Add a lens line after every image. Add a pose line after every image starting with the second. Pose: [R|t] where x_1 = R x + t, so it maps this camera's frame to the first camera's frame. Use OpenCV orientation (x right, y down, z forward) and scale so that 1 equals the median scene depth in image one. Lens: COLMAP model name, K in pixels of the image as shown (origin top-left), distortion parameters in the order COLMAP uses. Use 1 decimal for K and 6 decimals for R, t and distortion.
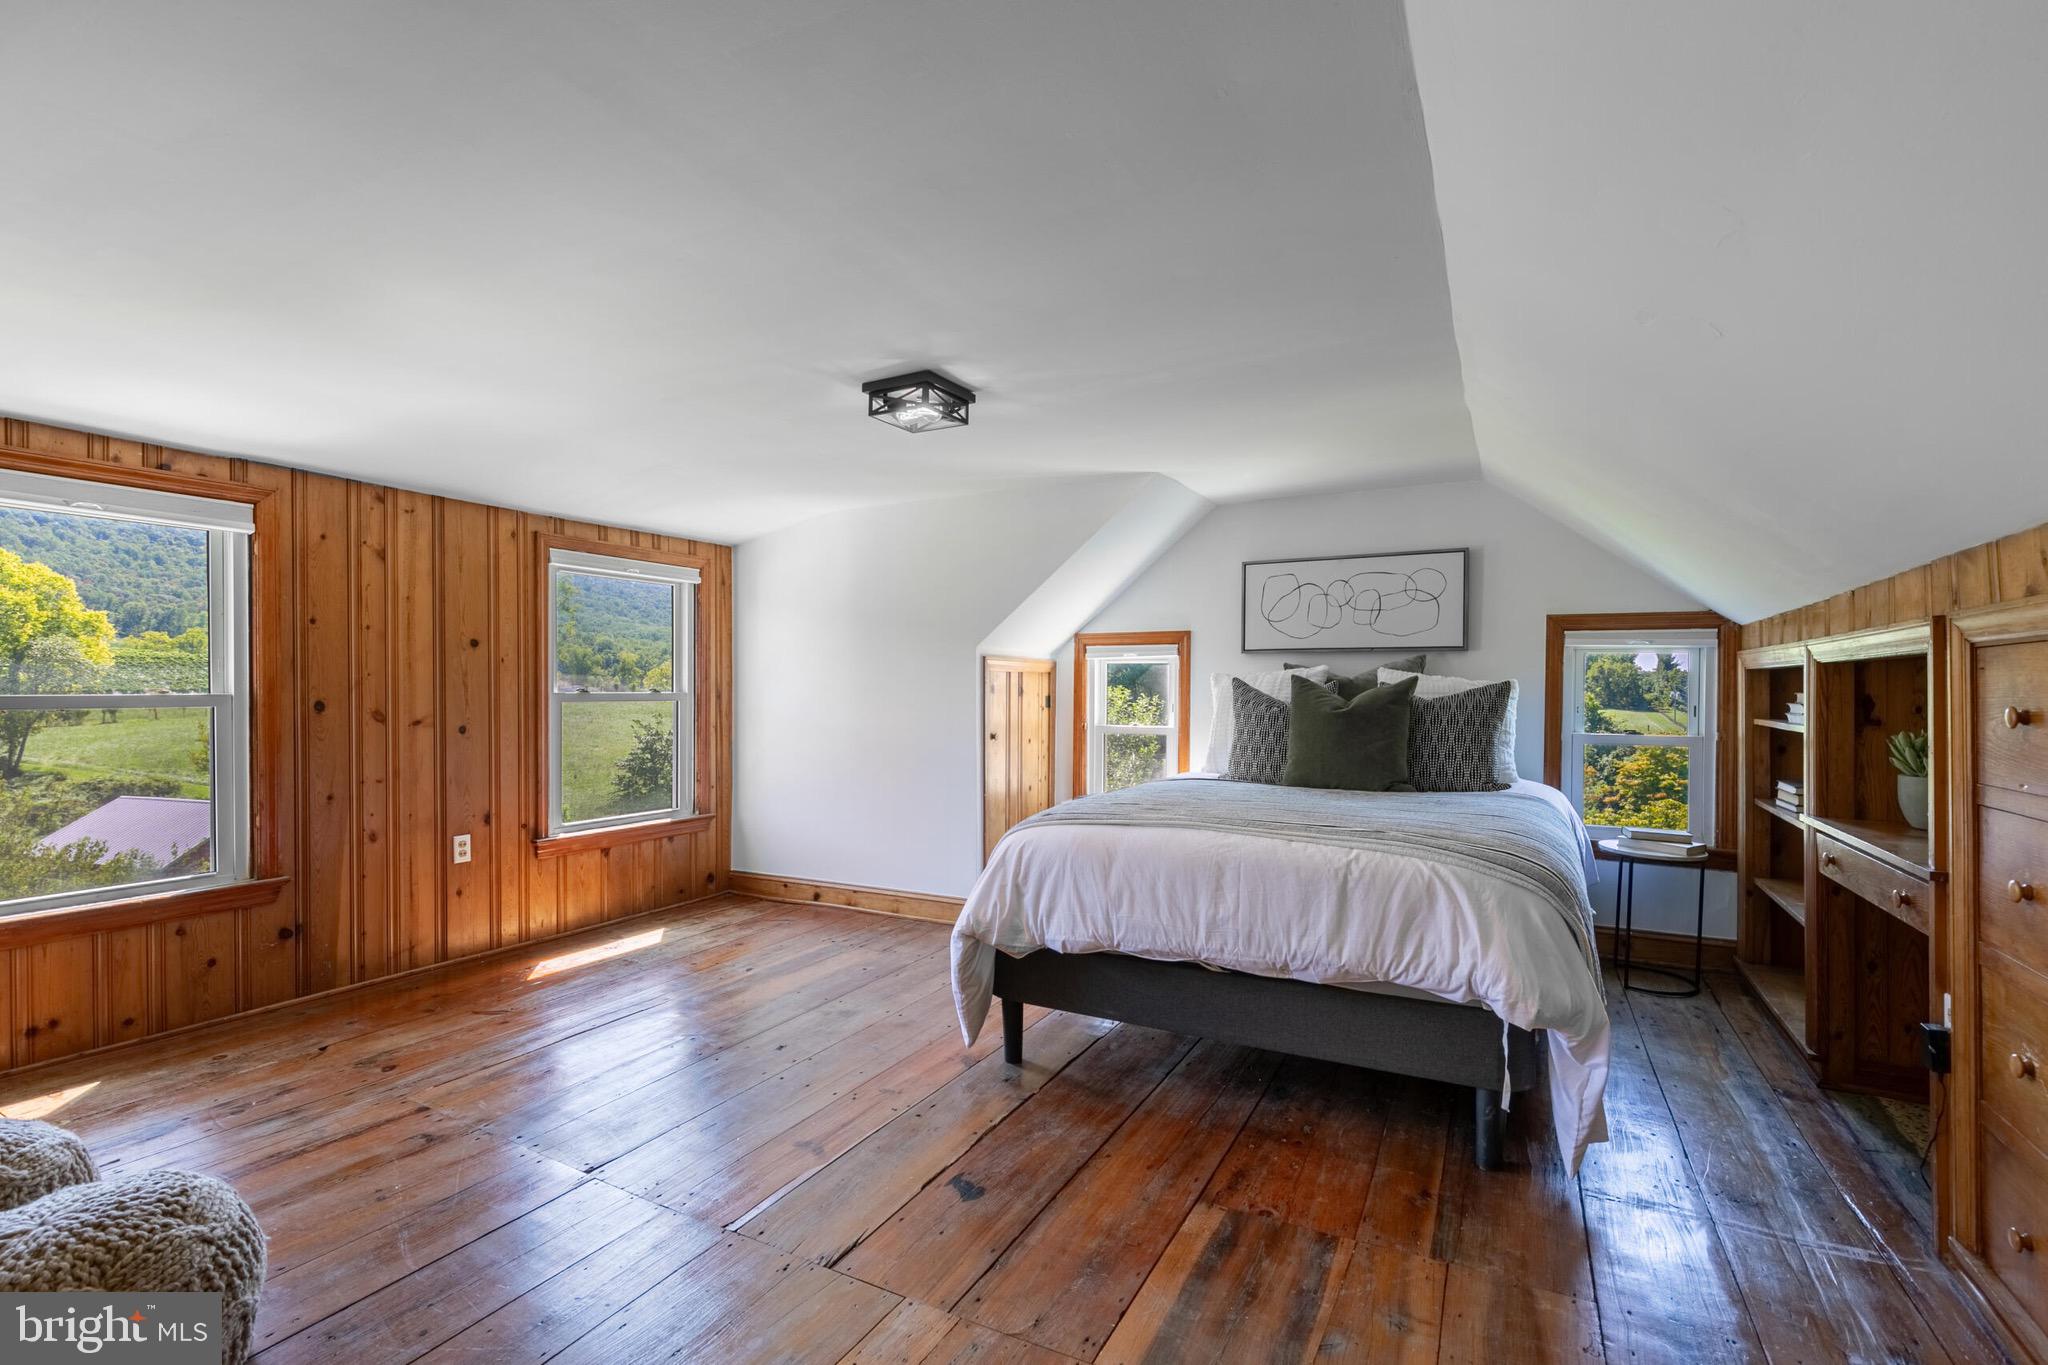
lens RADIAL K [[922.1, 0, 1018.5], [0, 922.1, 683.2], [0, 0, 1]] dist [0.003776, 0.000153]
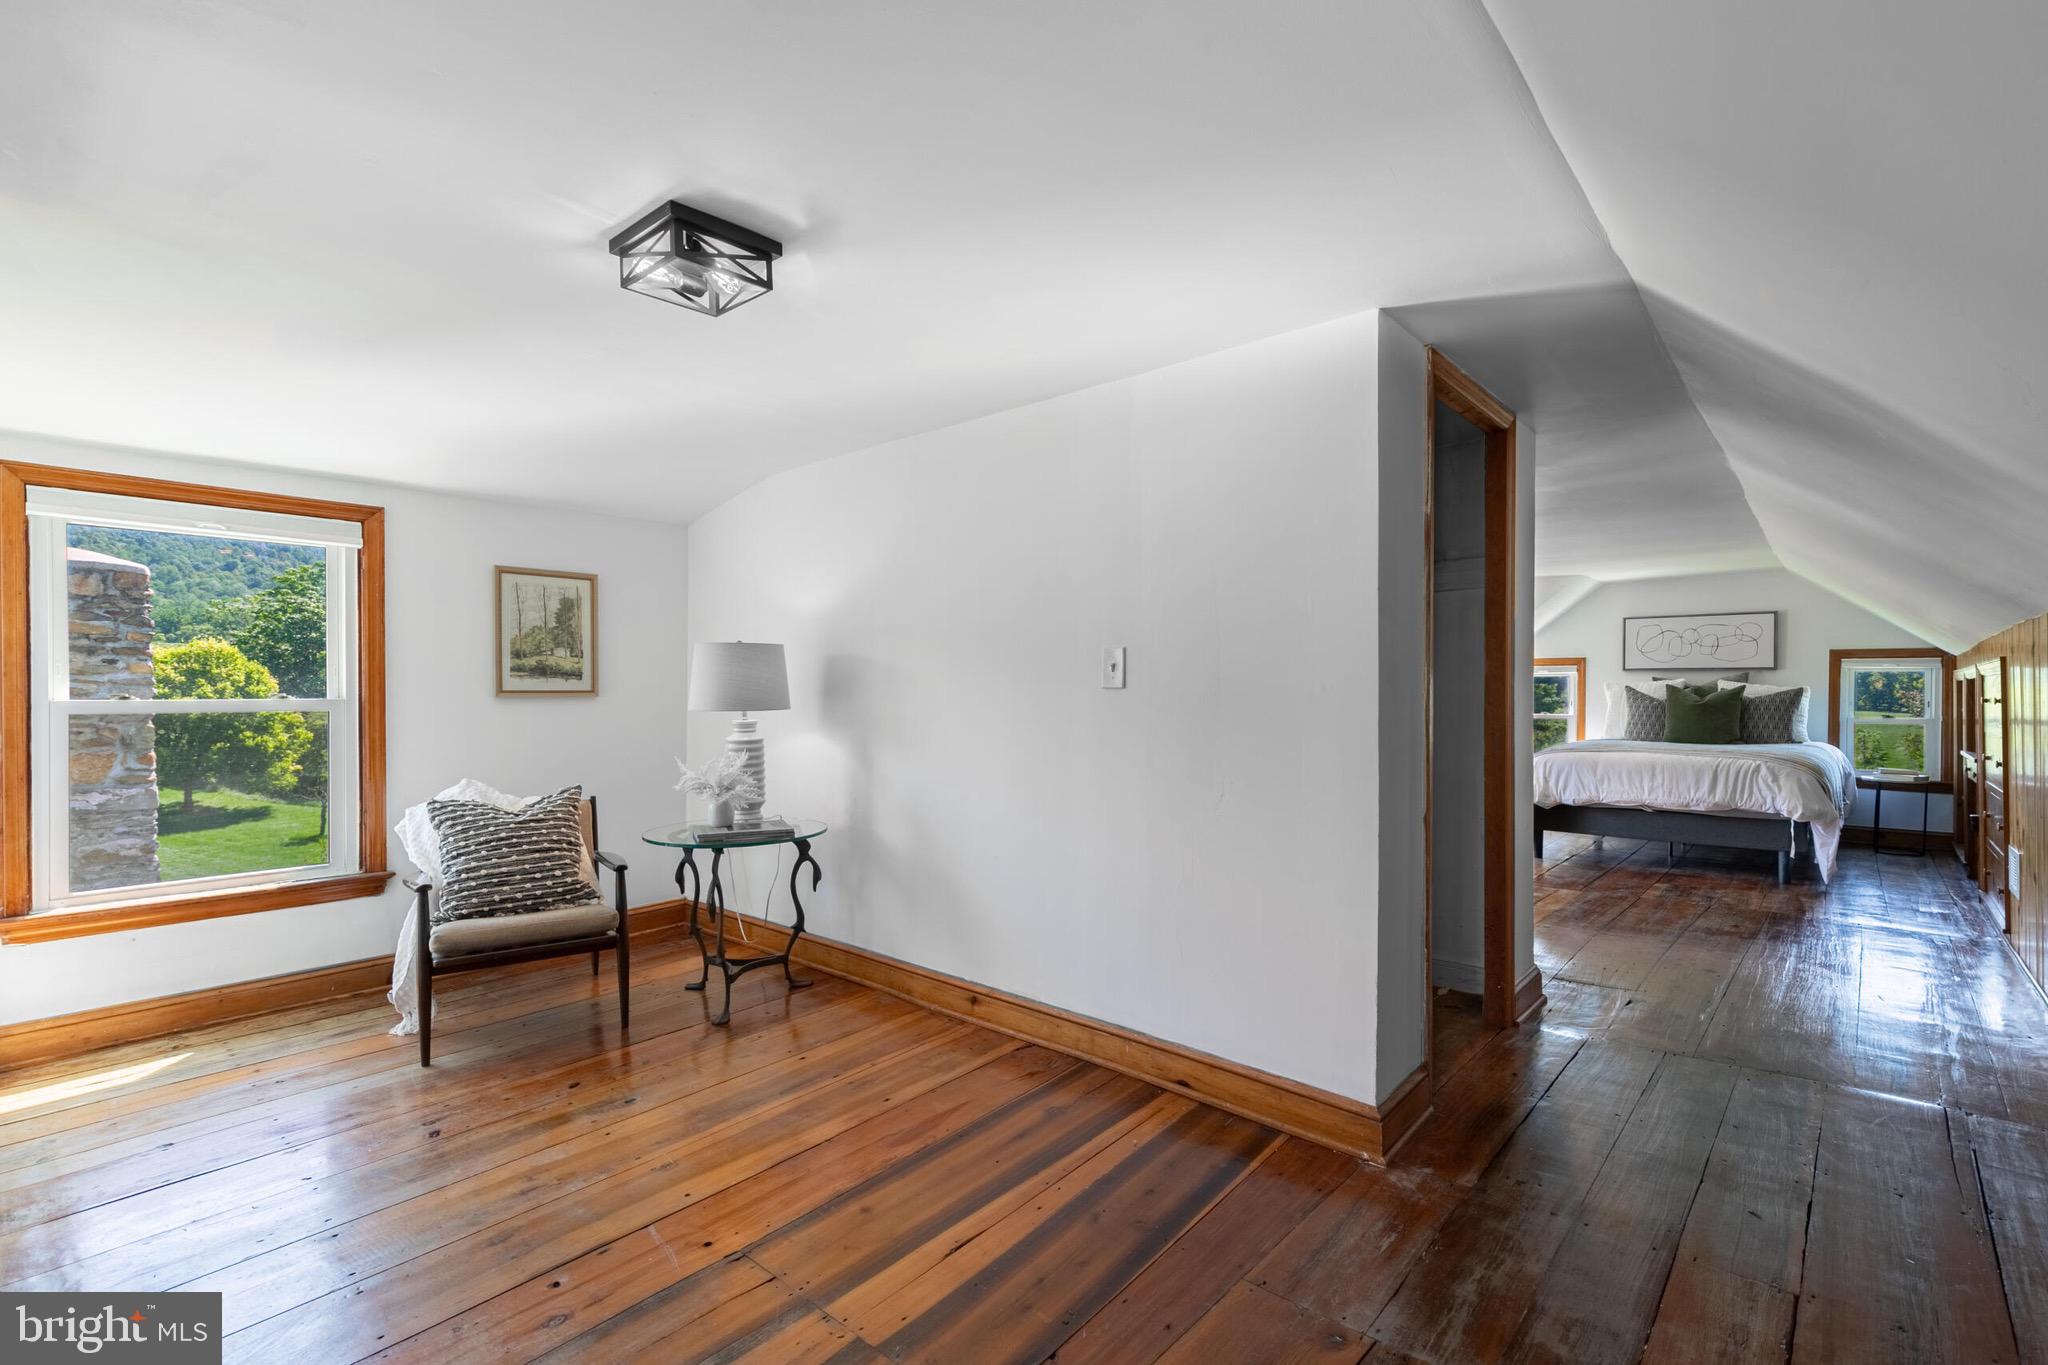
lens RADIAL K [[922.1, 0, 1031.5], [0, 922.1, 685.4], [0, 0, 1]] dist [0.003776, 0.000153]
pose [[0.973069, -0.001799, -0.230508, -0.527614], [0.000661, 0.999987, -0.005012, 0.001941], [0.230514, 0.004724, 0.973057, -1.122220]]
